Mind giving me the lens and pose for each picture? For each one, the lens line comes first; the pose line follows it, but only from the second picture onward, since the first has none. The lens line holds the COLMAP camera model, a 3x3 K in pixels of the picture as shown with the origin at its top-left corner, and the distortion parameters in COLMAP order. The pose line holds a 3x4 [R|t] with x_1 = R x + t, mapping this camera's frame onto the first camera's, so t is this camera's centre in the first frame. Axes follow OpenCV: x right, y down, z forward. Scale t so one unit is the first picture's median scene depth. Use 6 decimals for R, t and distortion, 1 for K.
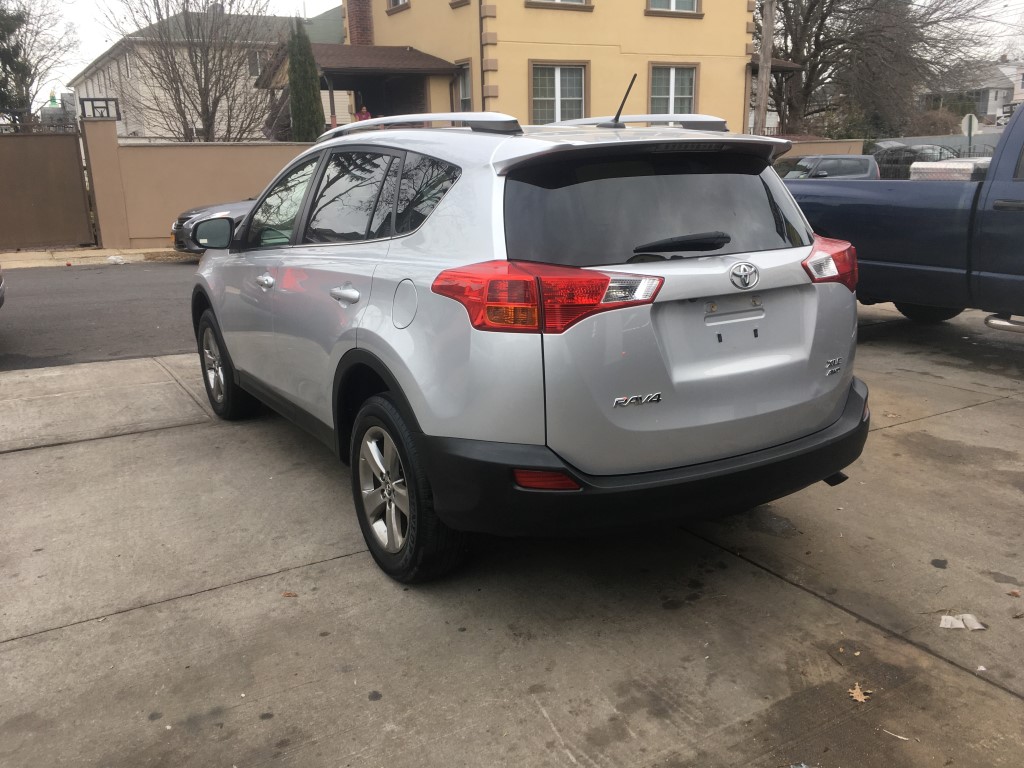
lens RADIAL K [[872.4, 0, 516.6], [0, 872.4, 388.0], [0, 0, 1]] dist [0.086860, -0.129371]
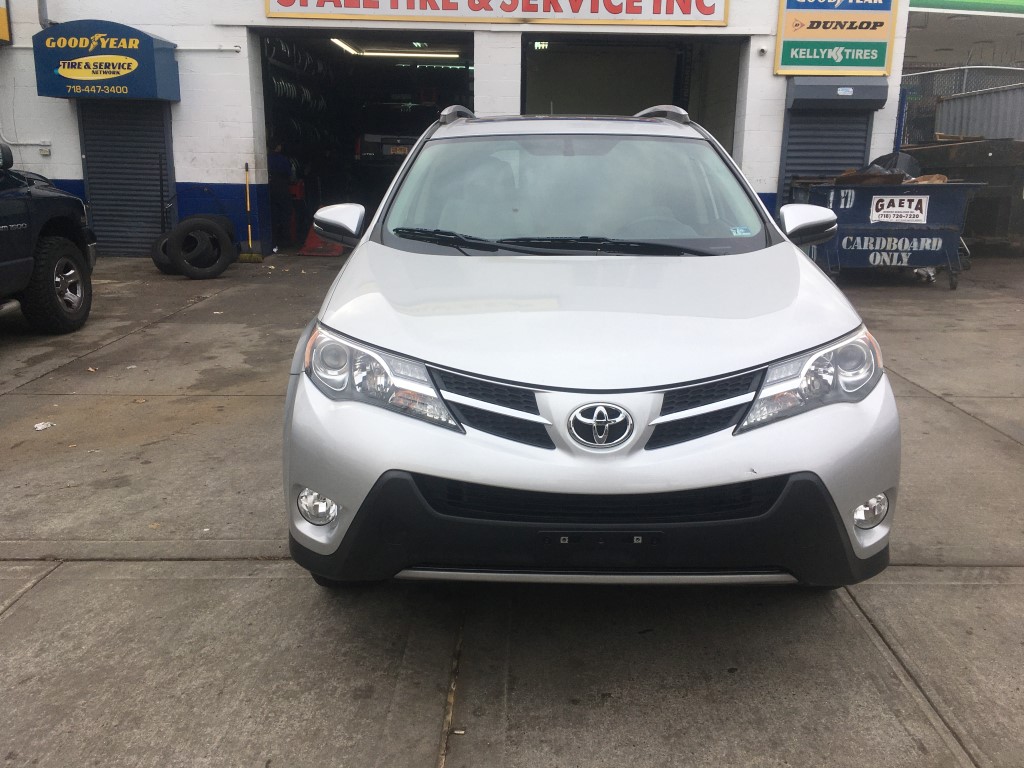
lens RADIAL K [[872.4, 0, 512.3], [0, 872.4, 379.0], [0, 0, 1]] dist [0.086860, -0.129371]
pose [[-0.852532, -0.108192, 0.511354, -0.628705], [0.144345, 0.891559, 0.429287, -0.497524], [-0.502348, 0.439792, -0.744466, 2.076529]]
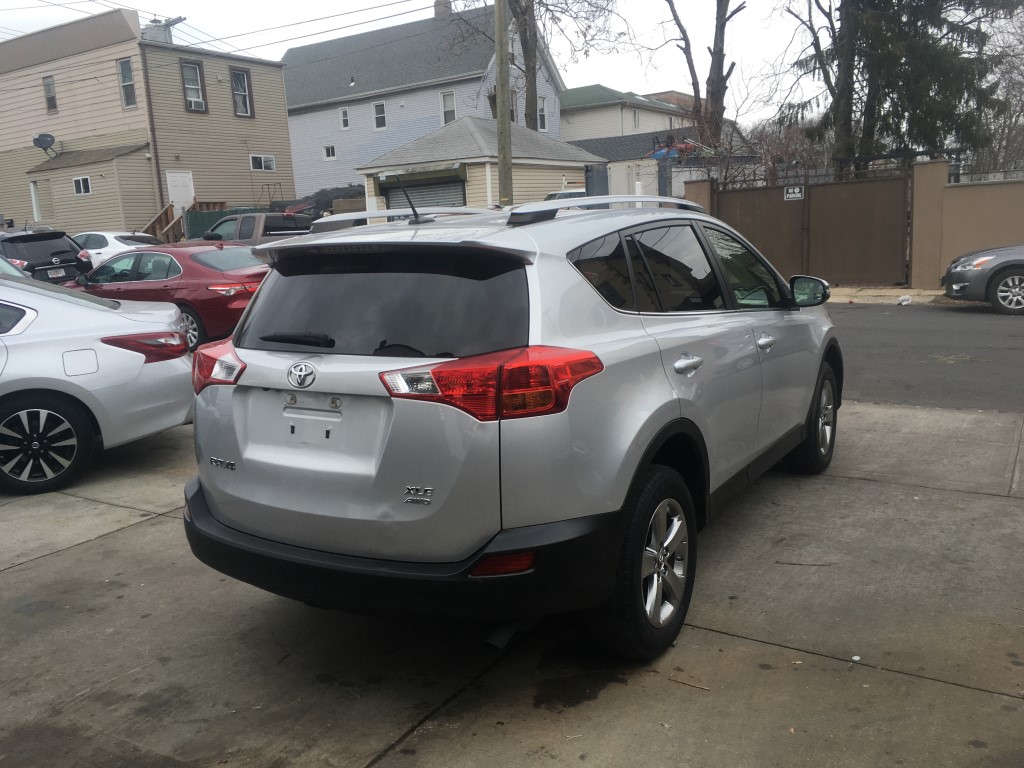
lens RADIAL K [[872.4, 0, 507.9], [0, 872.4, 394.8], [0, 0, 1]] dist [0.086860, -0.129371]
pose [[0.463866, 0.163106, -0.870761, 0.884102], [-0.182933, 0.979357, 0.085997, -0.165725], [0.866813, 0.119400, 0.484128, 0.498872]]
